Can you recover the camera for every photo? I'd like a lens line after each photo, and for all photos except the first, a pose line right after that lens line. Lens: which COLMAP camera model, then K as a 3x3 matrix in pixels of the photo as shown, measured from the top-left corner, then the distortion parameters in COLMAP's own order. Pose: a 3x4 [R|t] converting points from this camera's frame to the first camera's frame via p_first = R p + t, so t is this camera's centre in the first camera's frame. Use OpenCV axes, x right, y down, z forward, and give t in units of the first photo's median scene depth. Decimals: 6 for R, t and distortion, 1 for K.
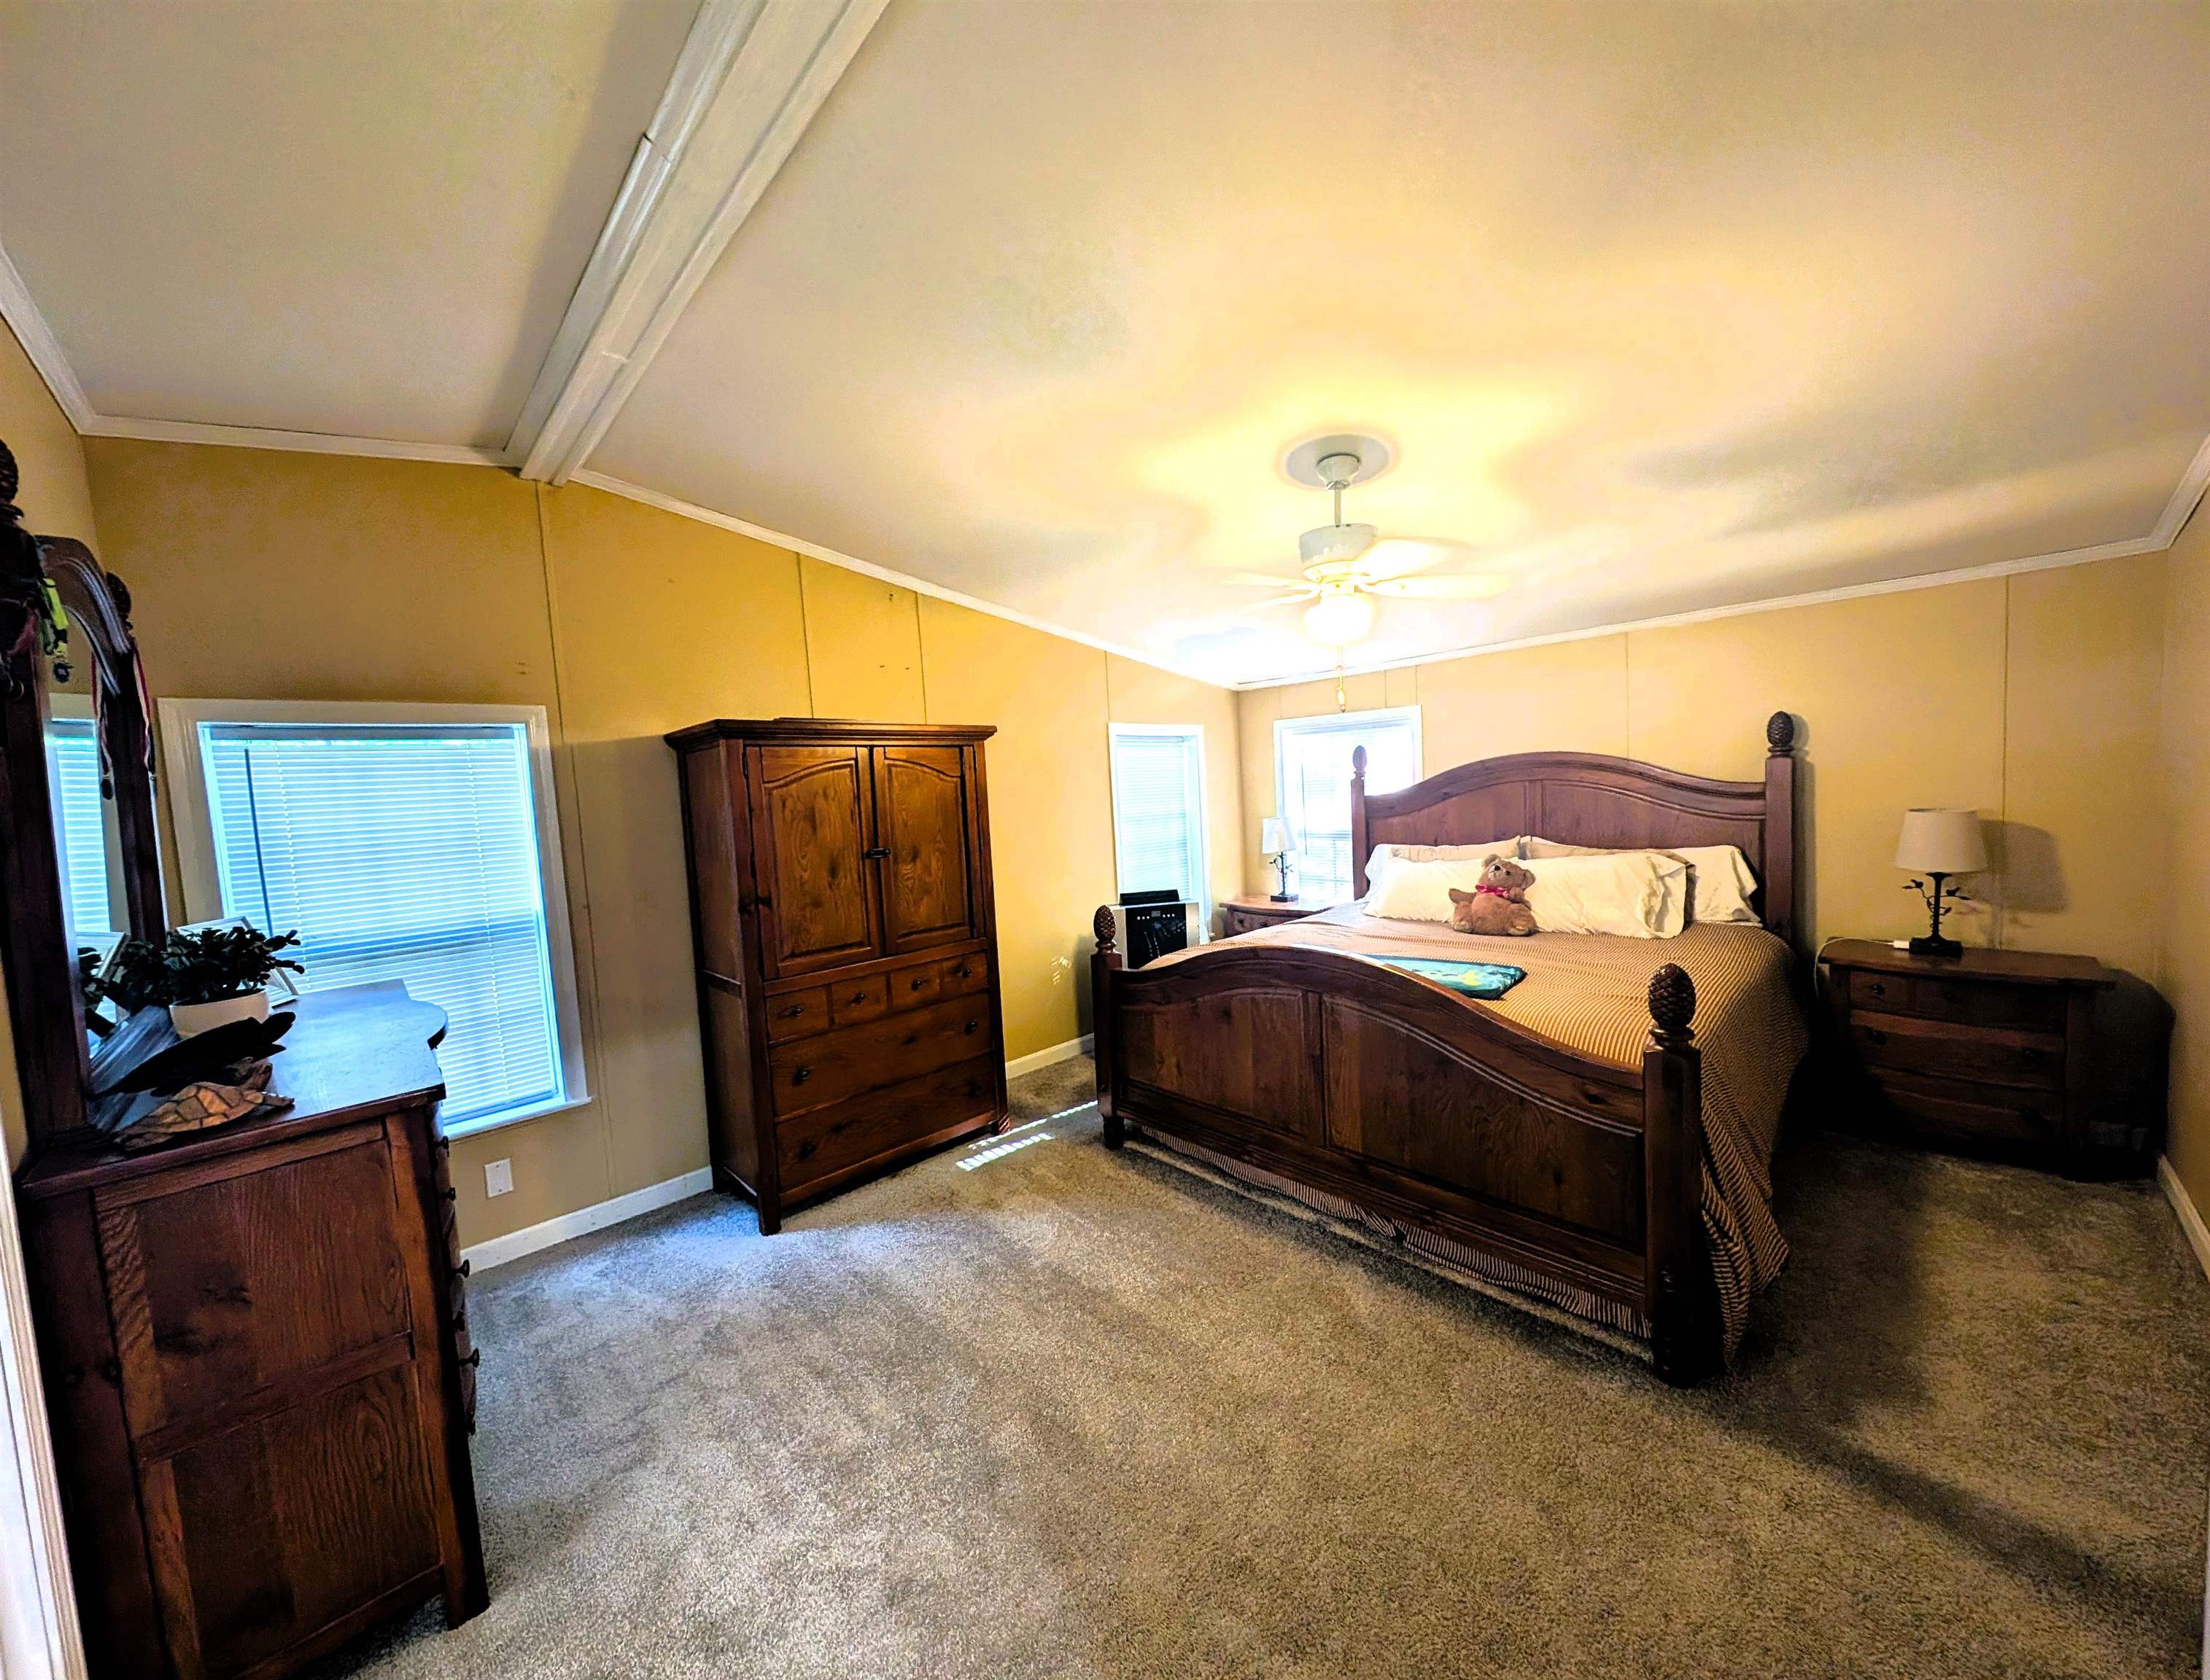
lens RADIAL K [[780.3, 0, 1071.6], [0, 780.3, 841.7], [0, 0, 1]] dist [0.013465, -0.011619]
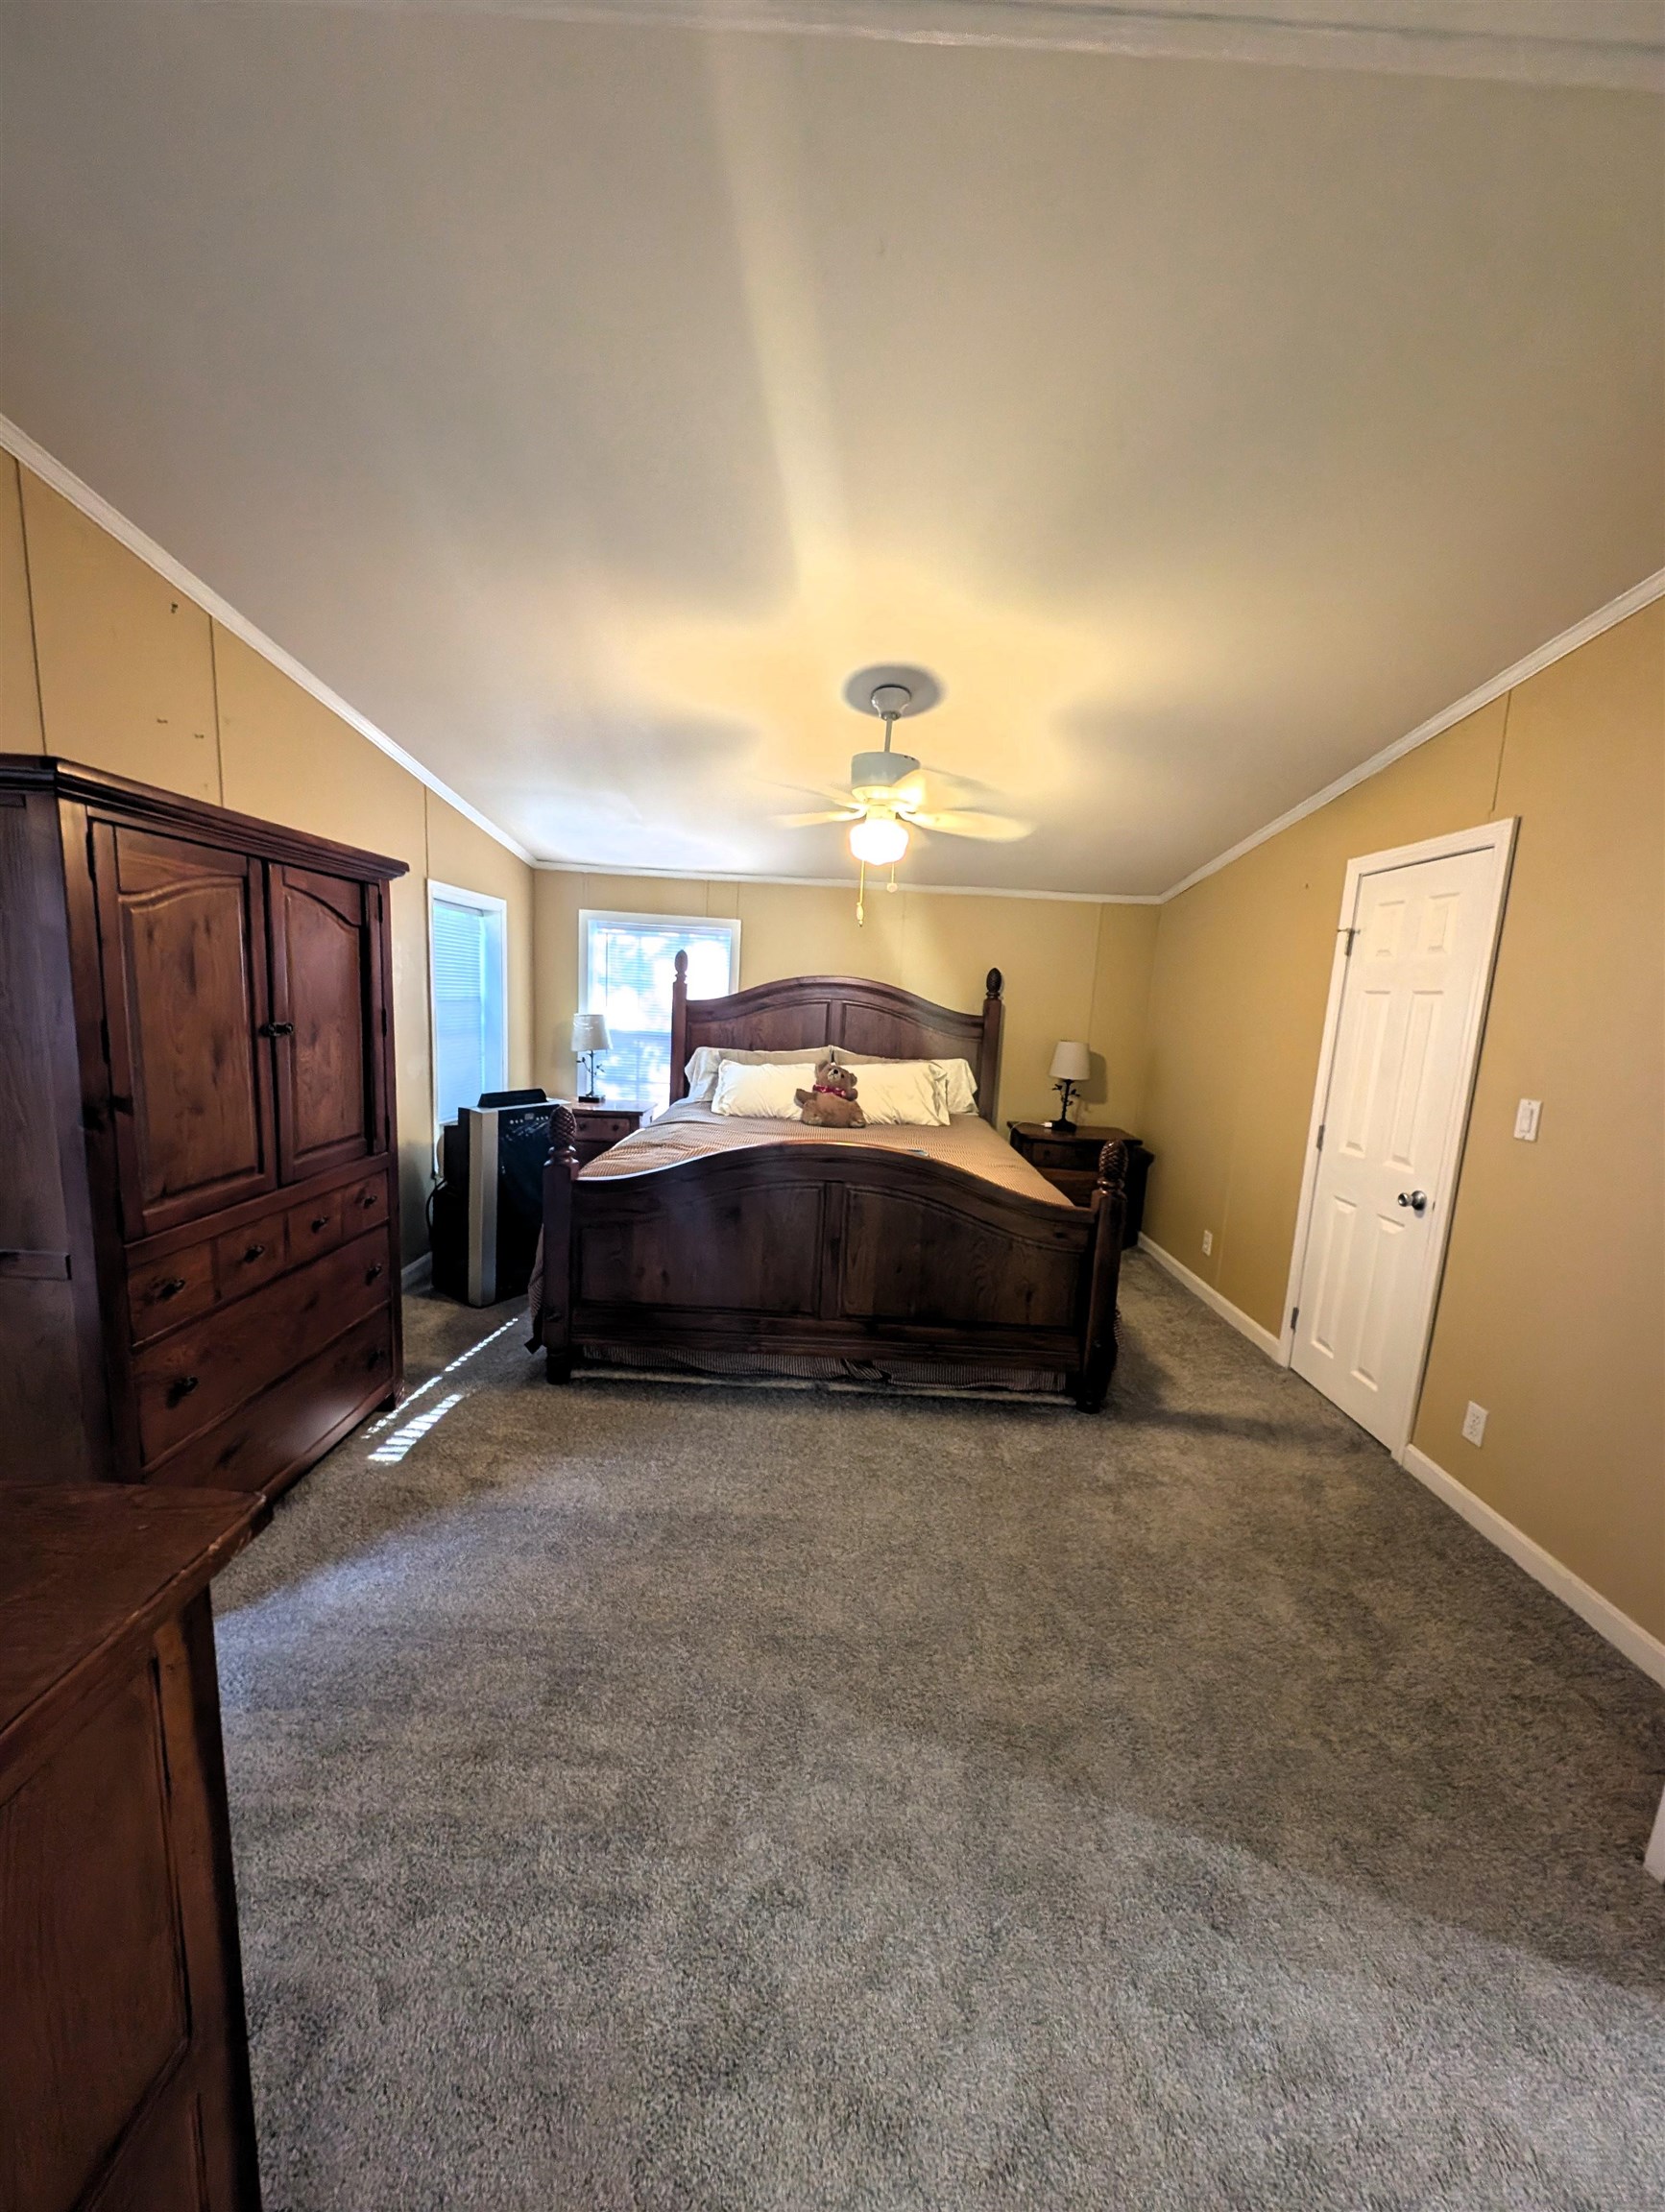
lens RADIAL K [[797.8, 0, 832.5], [0, 797.8, 1106.0], [0, 0, 1]] dist [0.000560, -0.000104]
pose [[0.680417, -0.011255, 0.732739, -0.437486], [-0.046909, 0.997163, 0.058877, 0.017609], [-0.731322, -0.074433, 0.677959, 0.216333]]
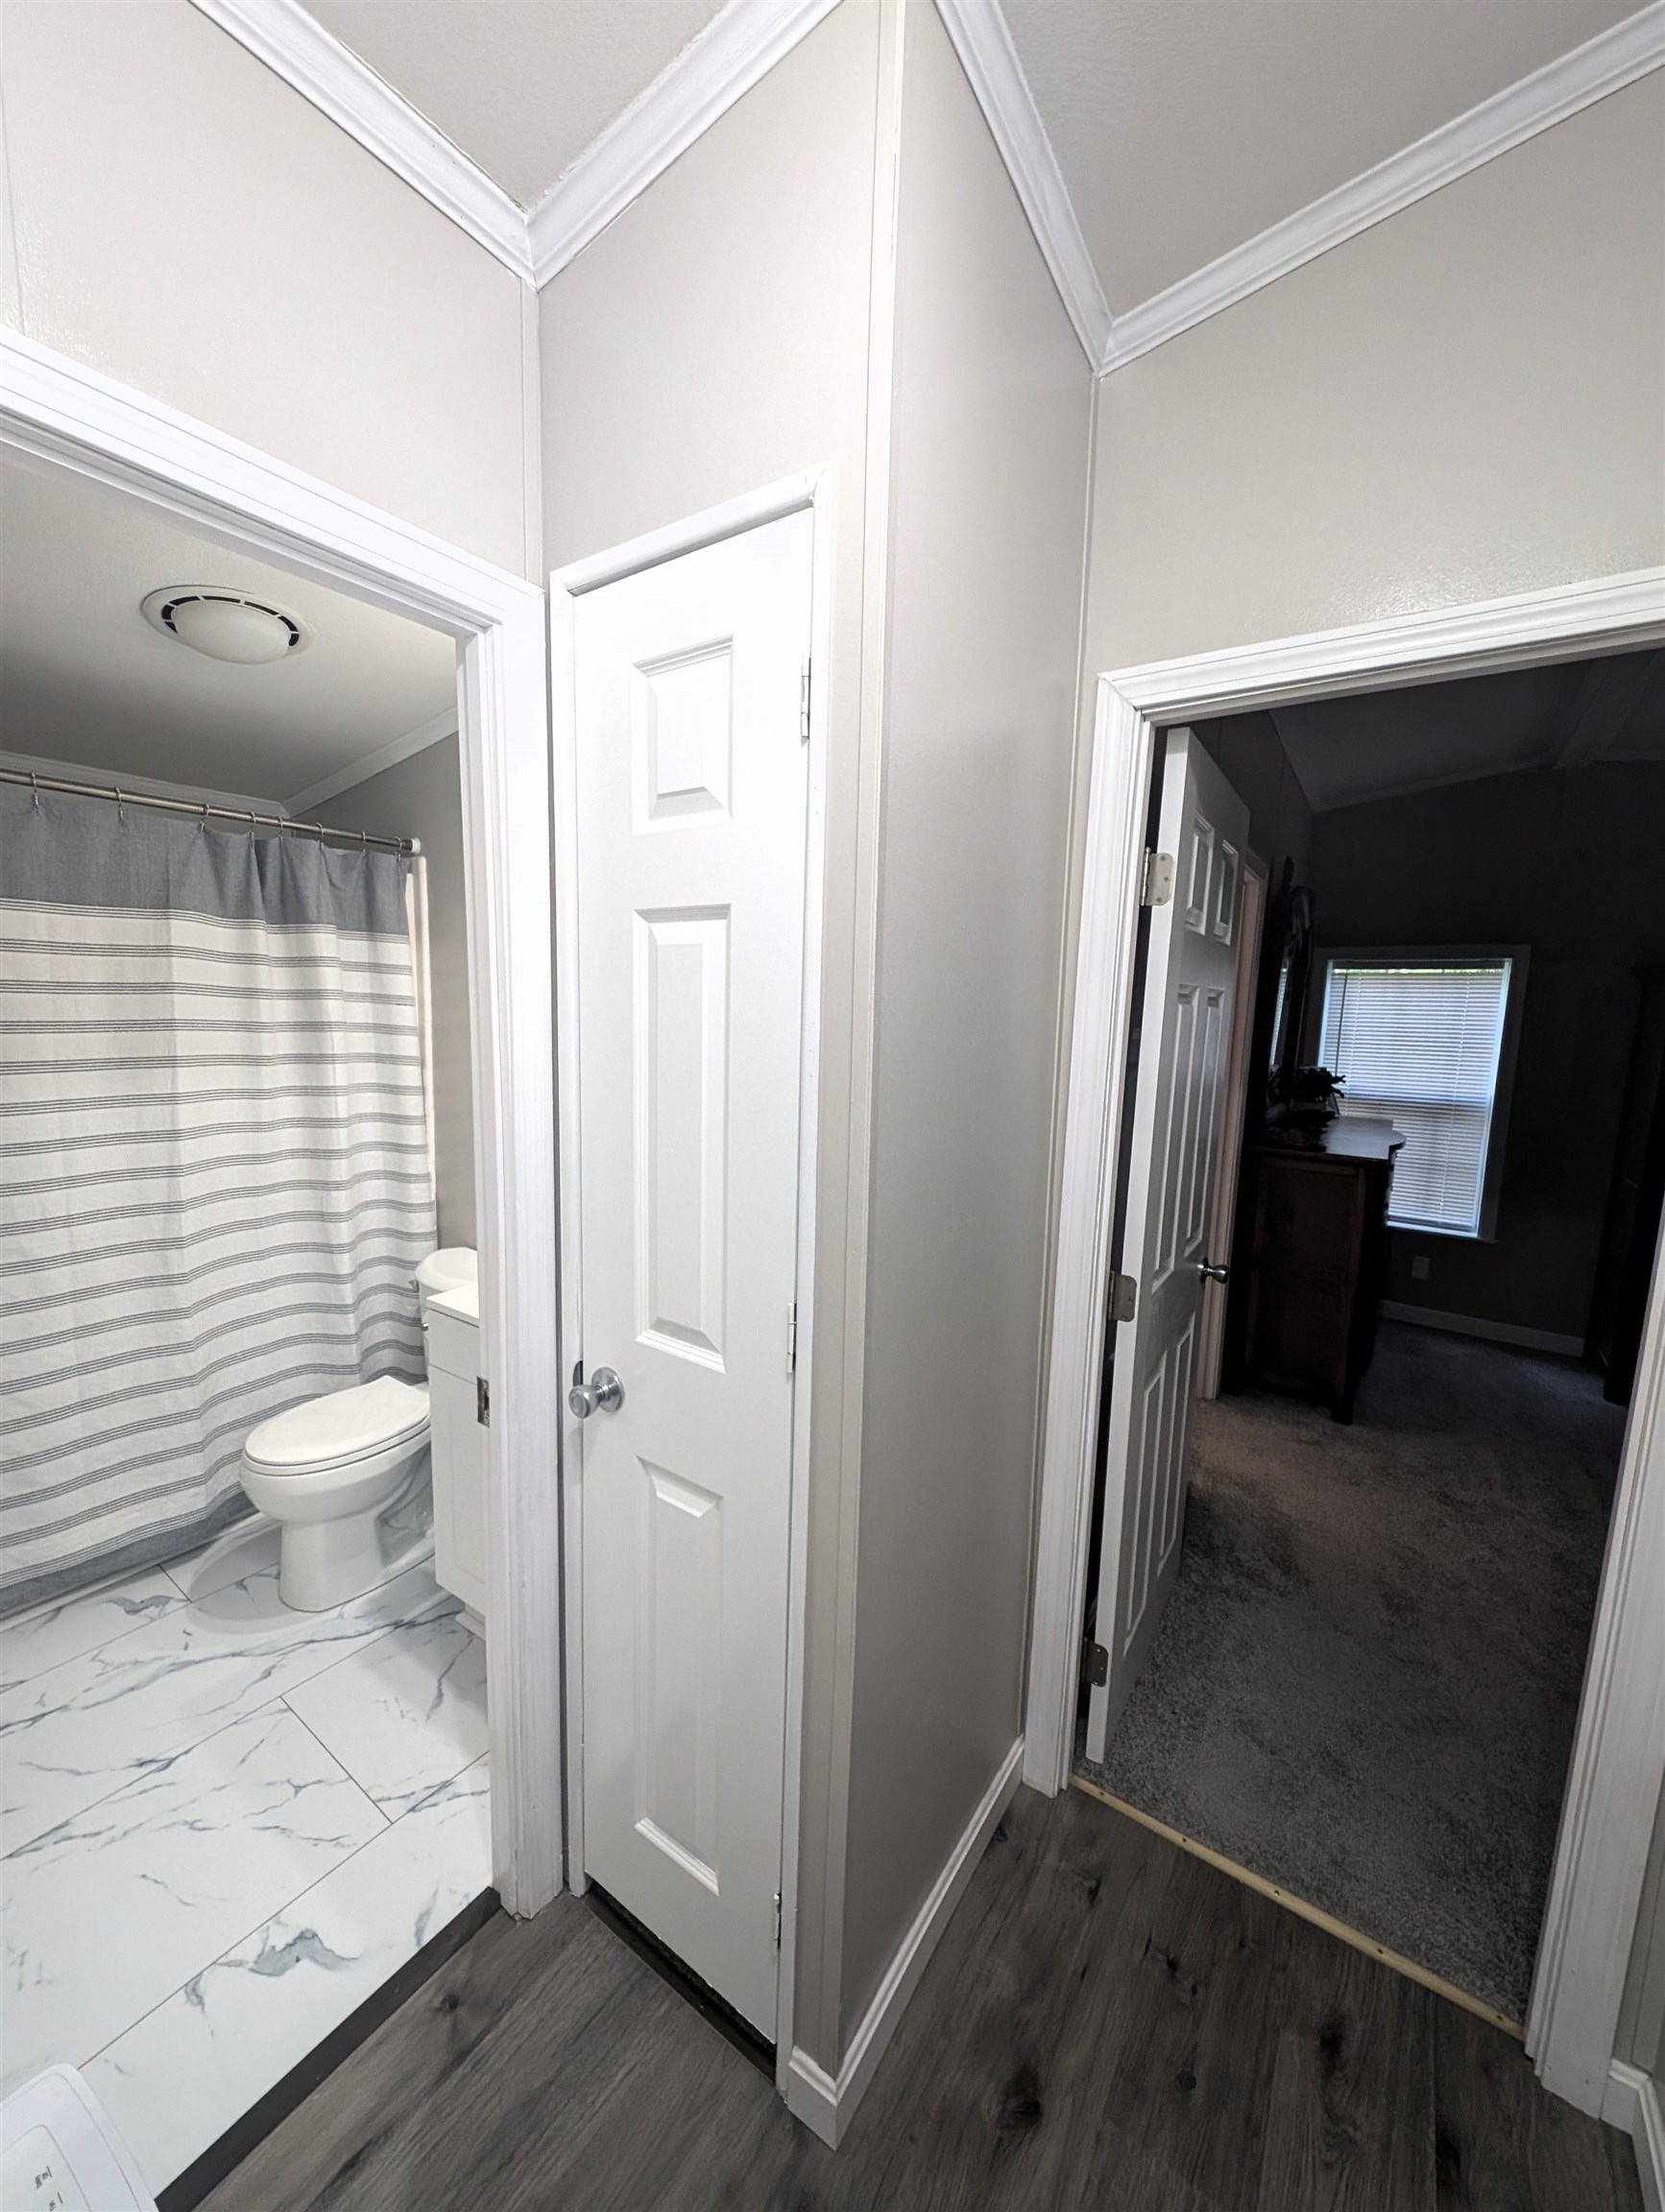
lens RADIAL K [[797.8, 0, 832.5], [0, 797.8, 1106.0], [0, 0, 1]] dist [0.000560, -0.000104]
pose [[0.204968, 0.188643, -0.960418, 0.386410], [-0.103863, 0.979903, 0.170304, -0.012737], [0.973242, 0.064845, 0.220442, -0.390107]]
